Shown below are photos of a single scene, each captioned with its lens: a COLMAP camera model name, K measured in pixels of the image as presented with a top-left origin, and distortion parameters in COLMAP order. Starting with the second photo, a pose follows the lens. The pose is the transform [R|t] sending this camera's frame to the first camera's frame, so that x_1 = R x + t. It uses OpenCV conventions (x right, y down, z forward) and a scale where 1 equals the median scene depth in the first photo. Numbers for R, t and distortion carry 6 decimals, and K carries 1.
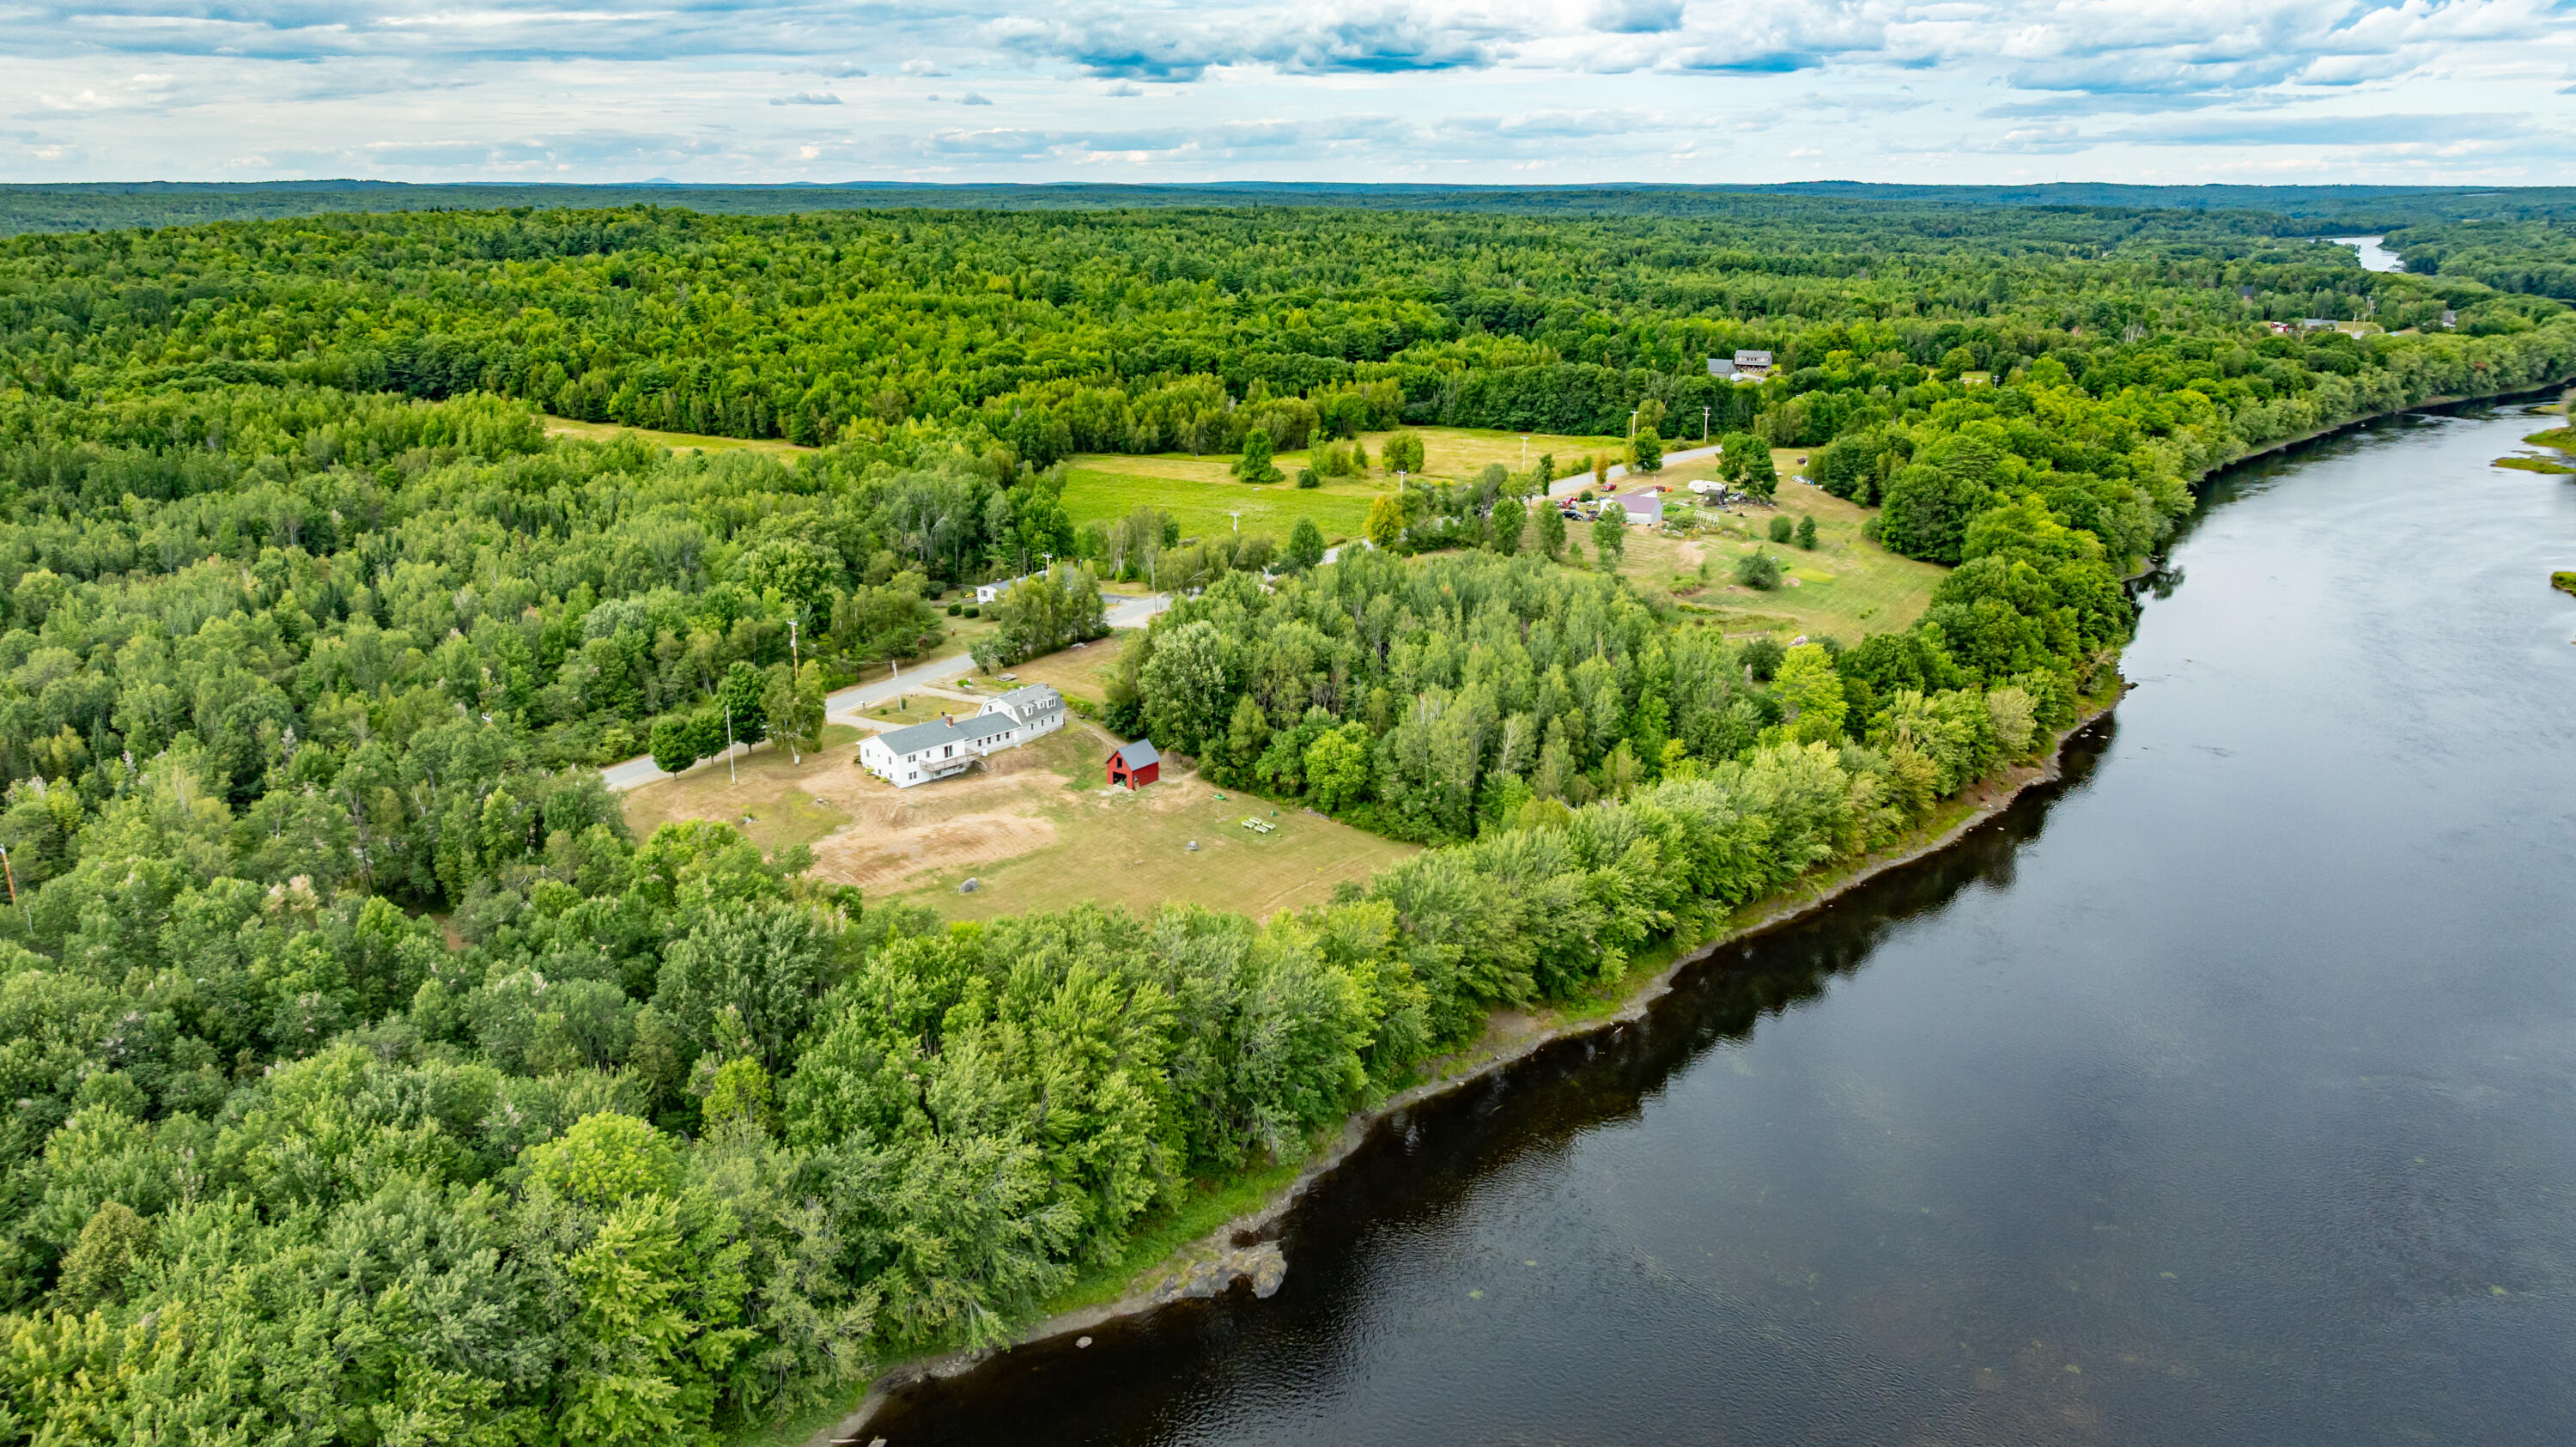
lens RADIAL K [[1998.2, 0, 1253.6], [0, 1998.2, 727.5], [0, 0, 1]] dist [-0.003210, -0.037501]
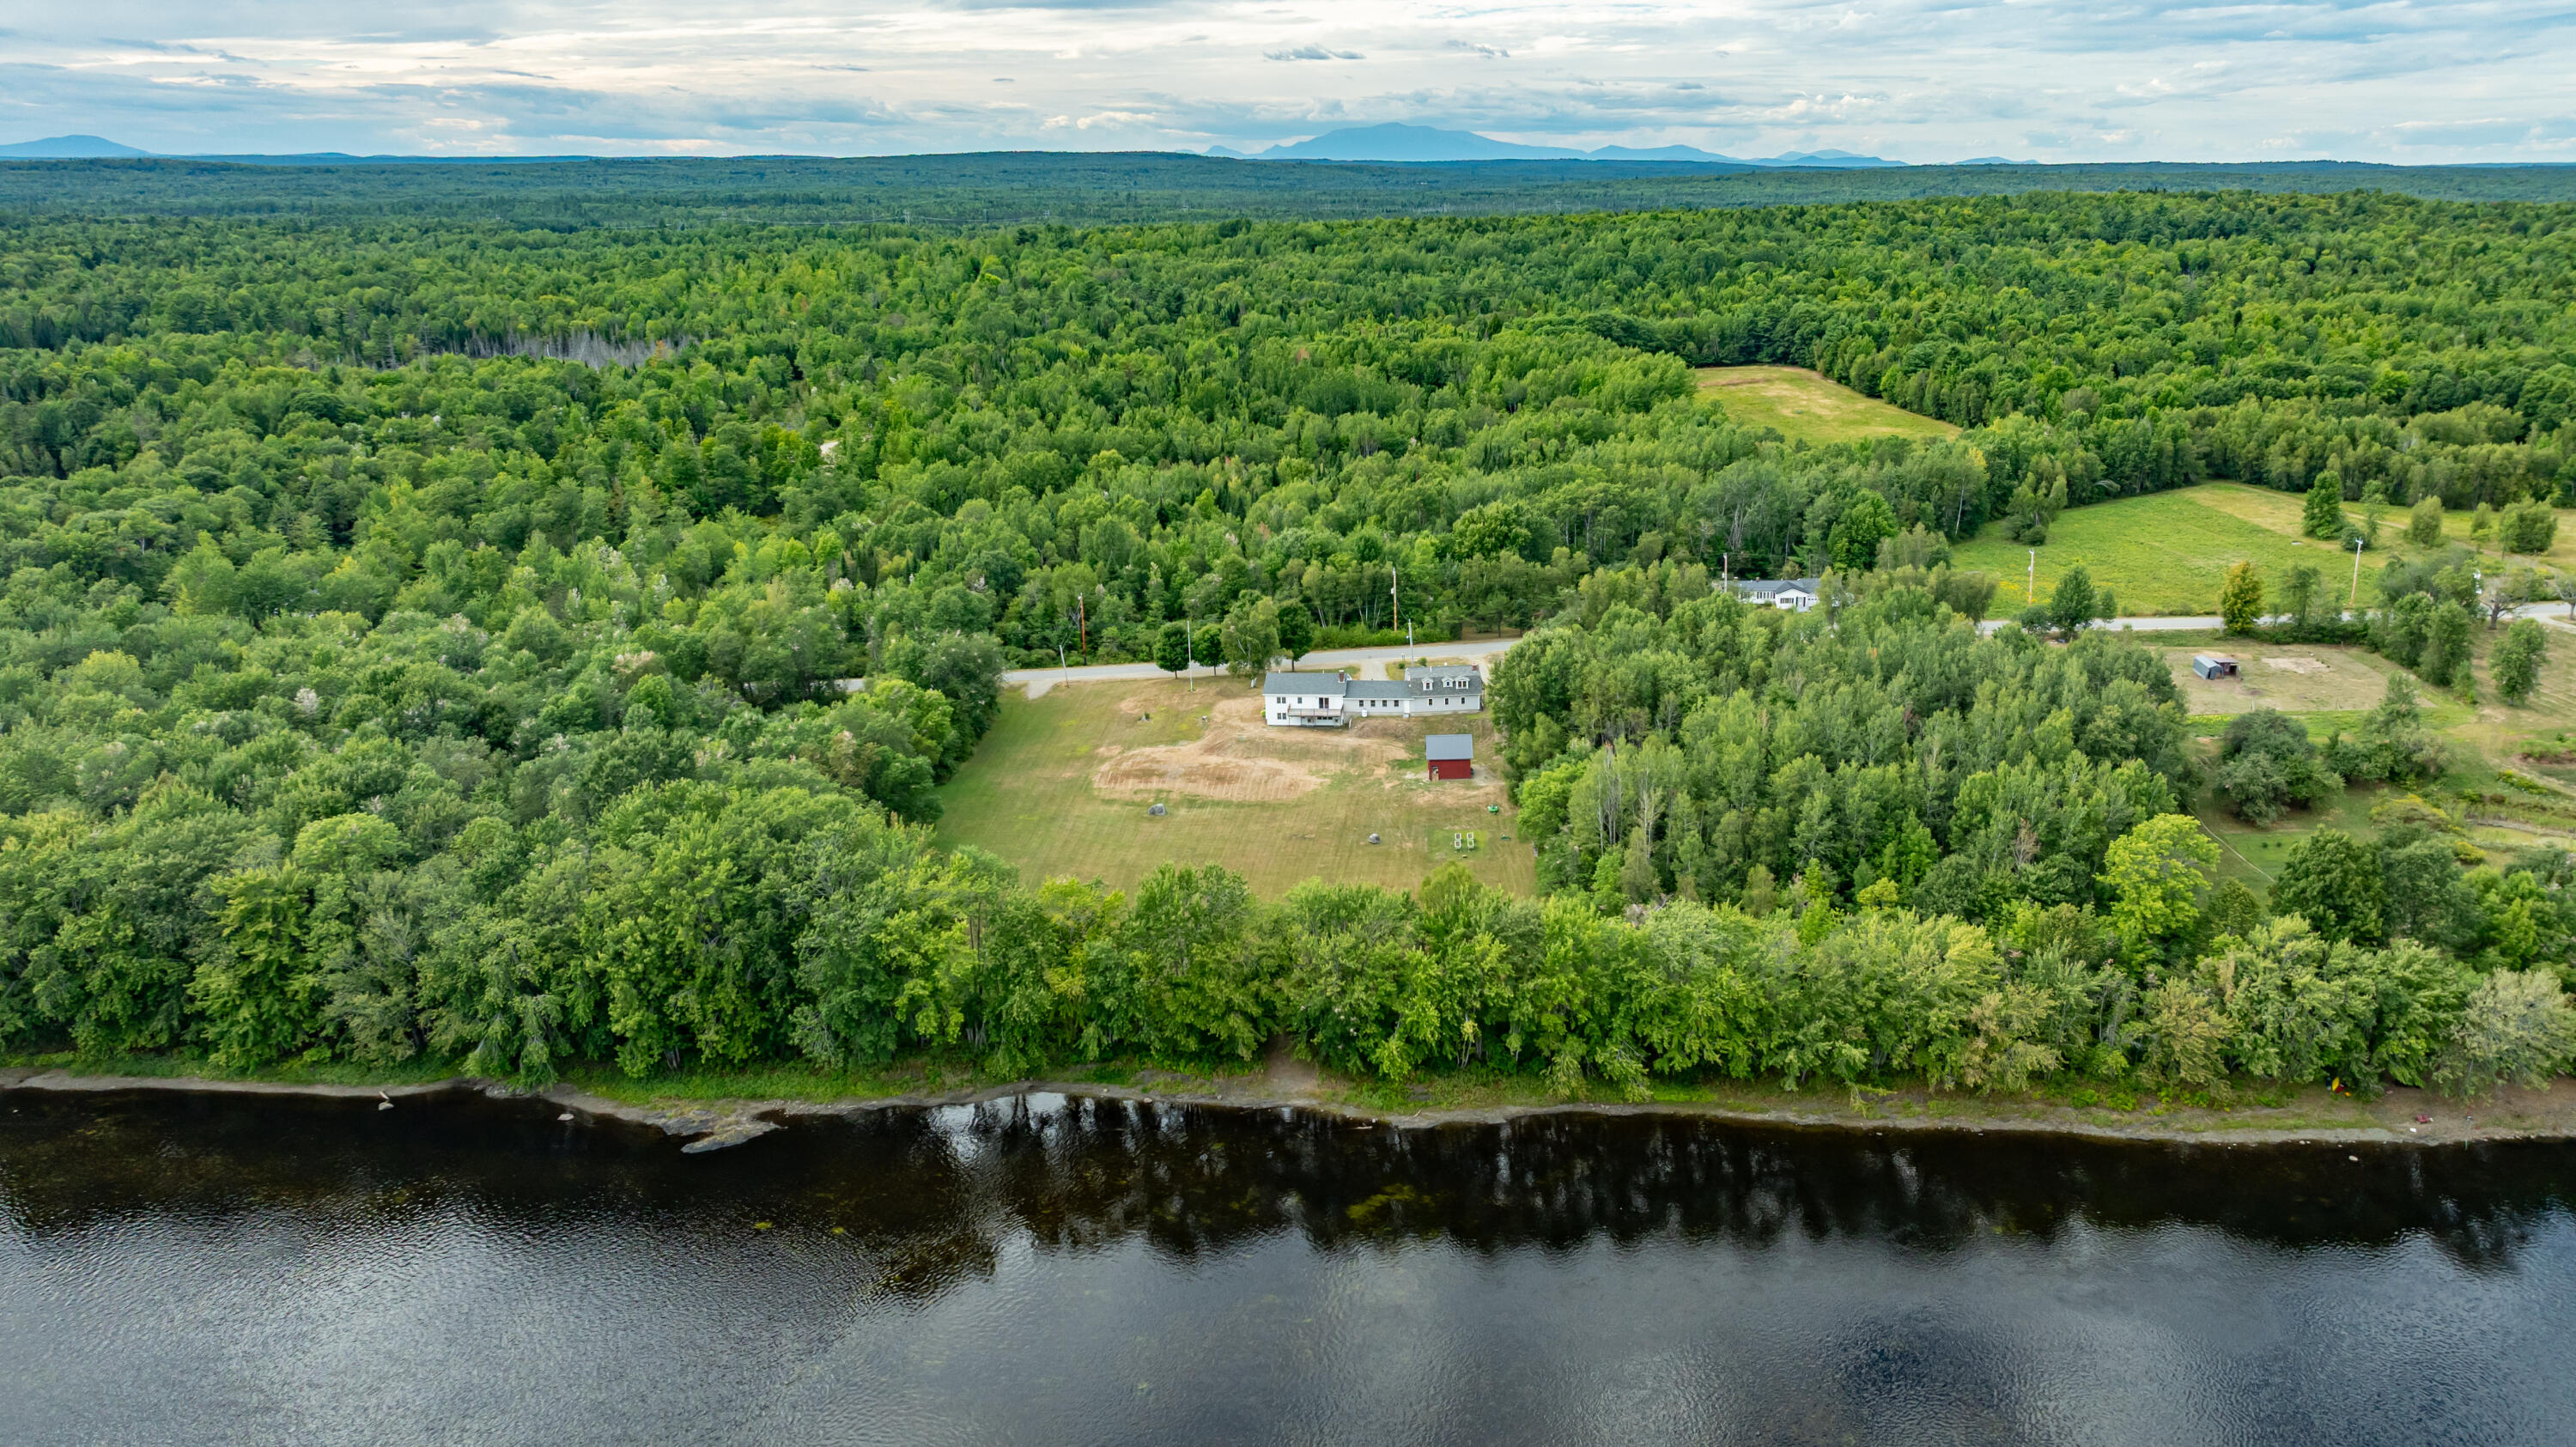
lens RADIAL K [[1928.6, 0, 1300.8], [0, 1928.6, 731.9], [0, 0, 1]] dist [-0.004397, -0.000904]
pose [[0.592720, 0.214232, -0.776394, 0.364889], [-0.199368, 0.973001, 0.116280, -0.051332], [0.780343, 0.085866, 0.619429, 0.204852]]
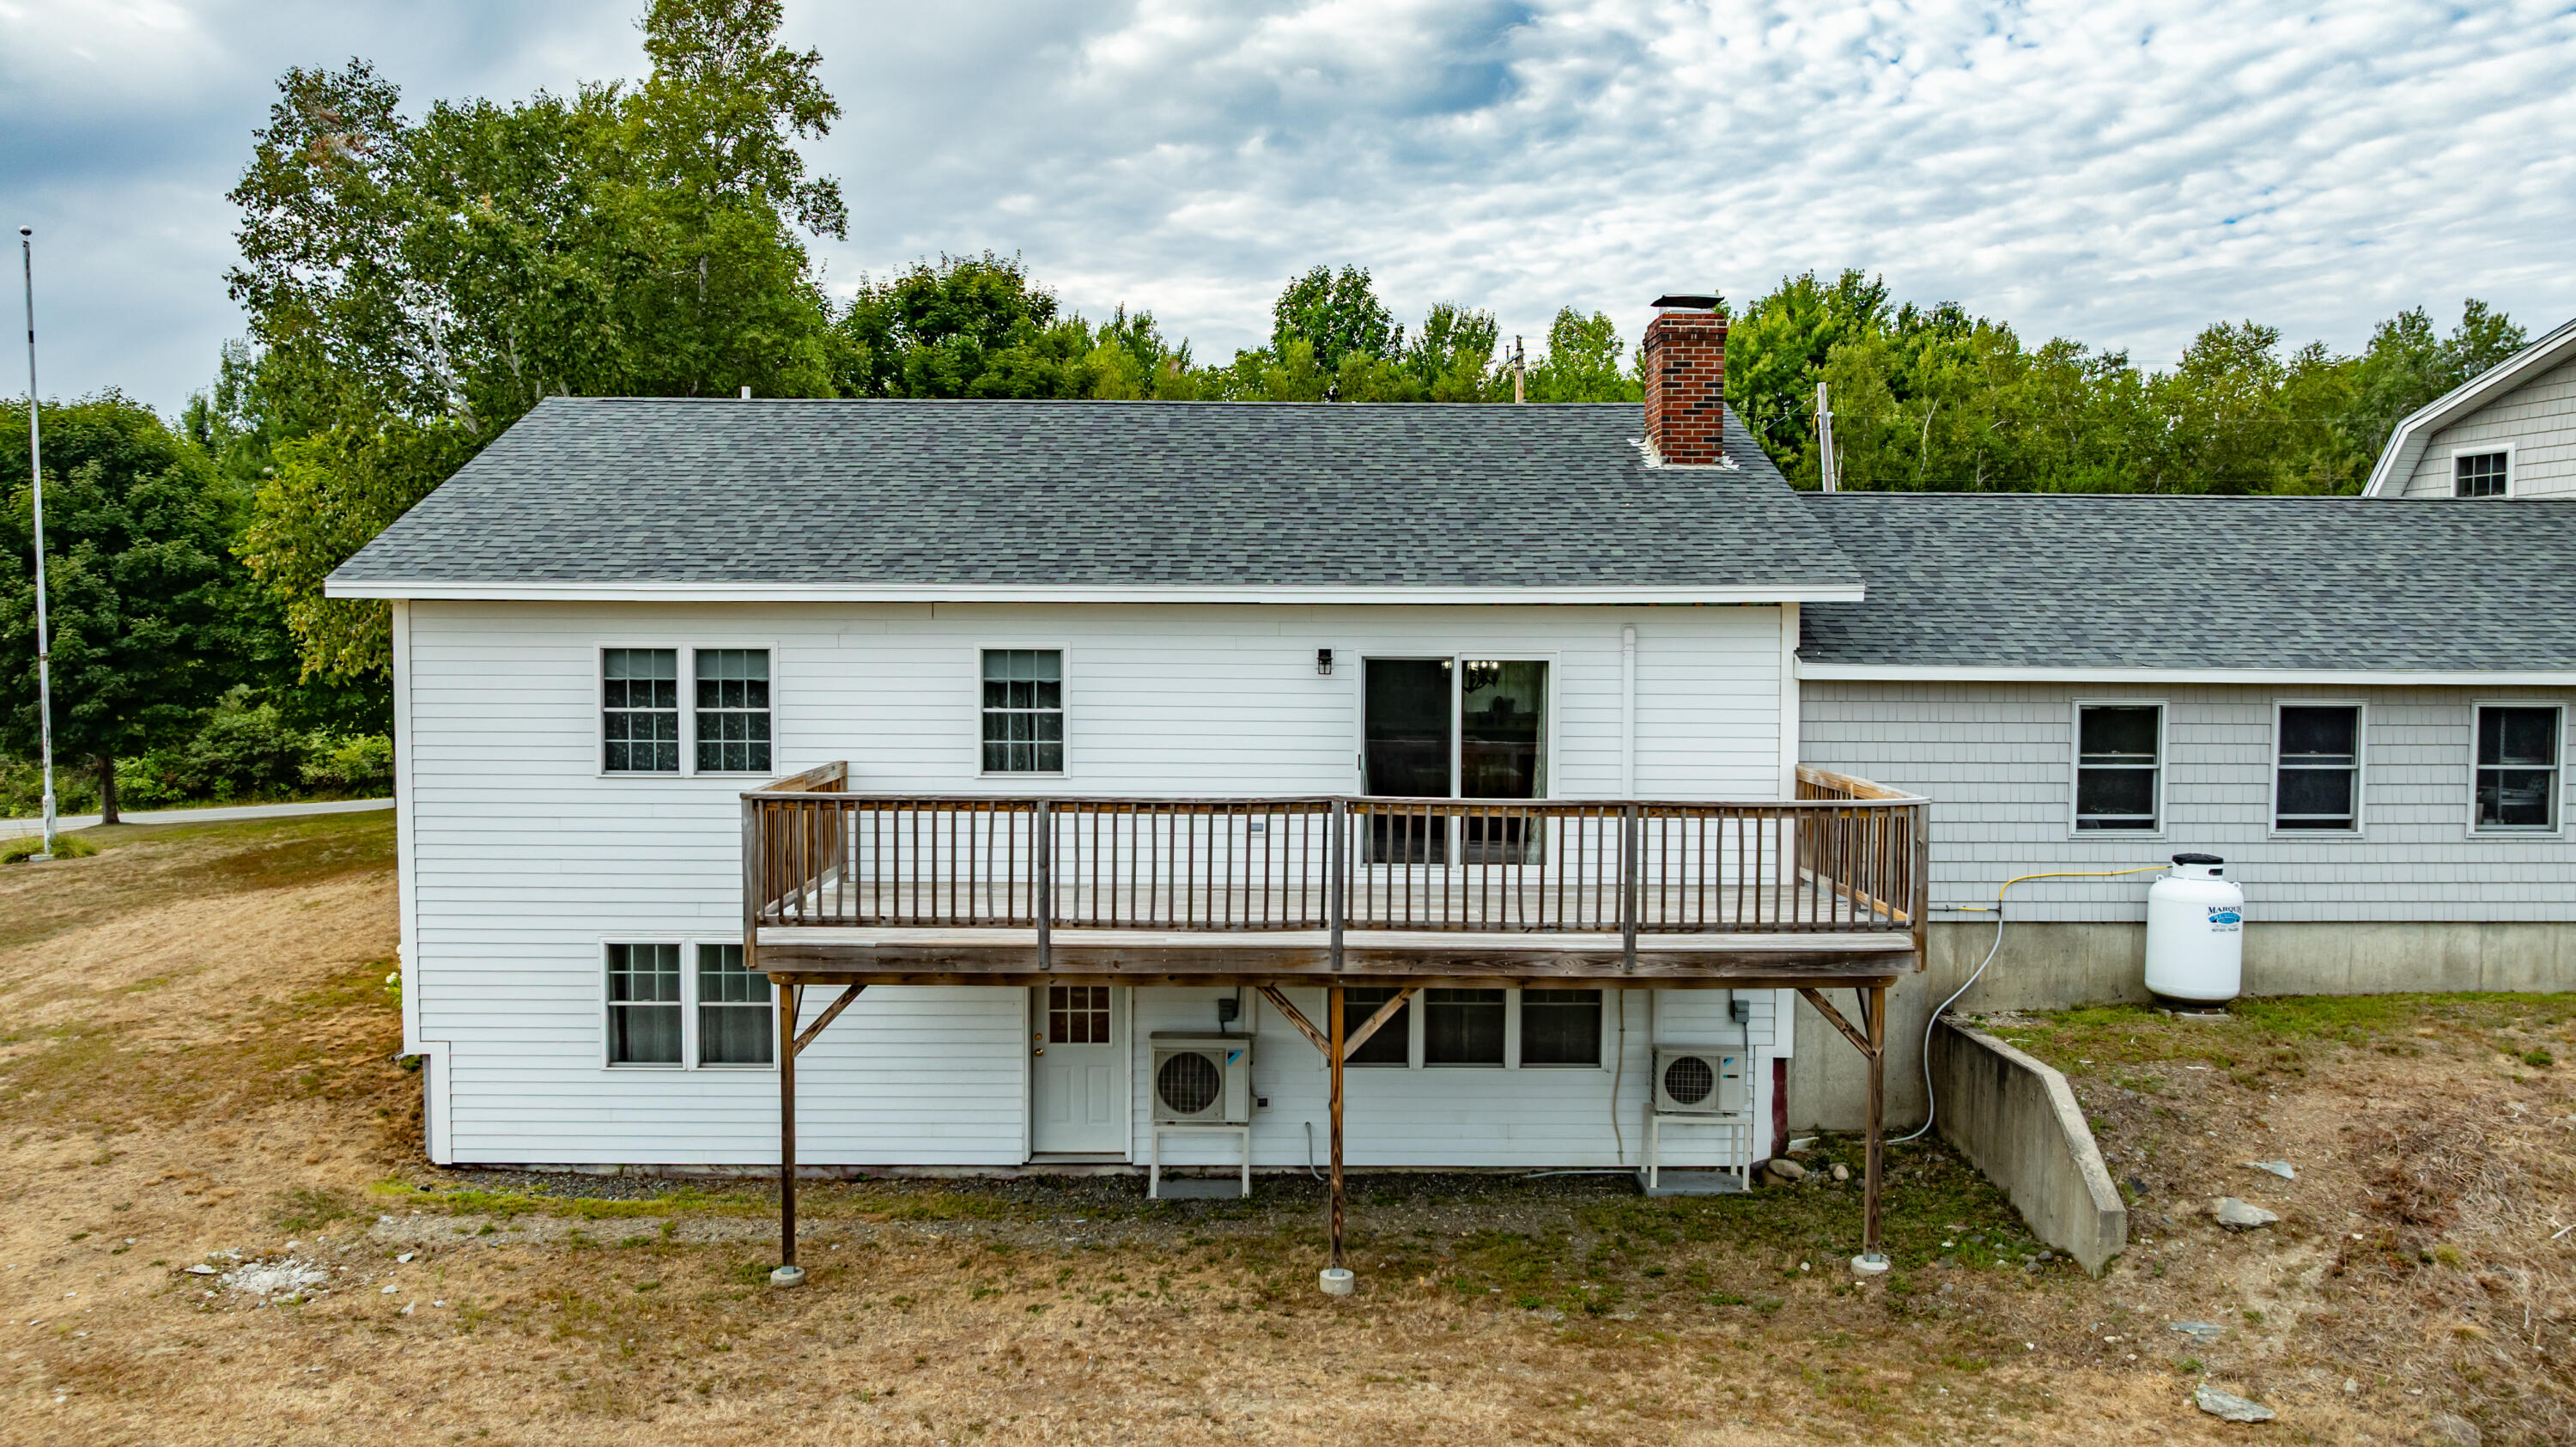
lens RADIAL K [[1928.6, 0, 1300.8], [0, 1928.6, 731.9], [0, 0, 1]] dist [-0.004397, -0.000904]
pose [[0.701276, 0.050468, -0.711102, -0.065944], [-0.206041, 0.969269, -0.134403, 0.011344], [0.682466, 0.240770, 0.690123, 0.547645]]
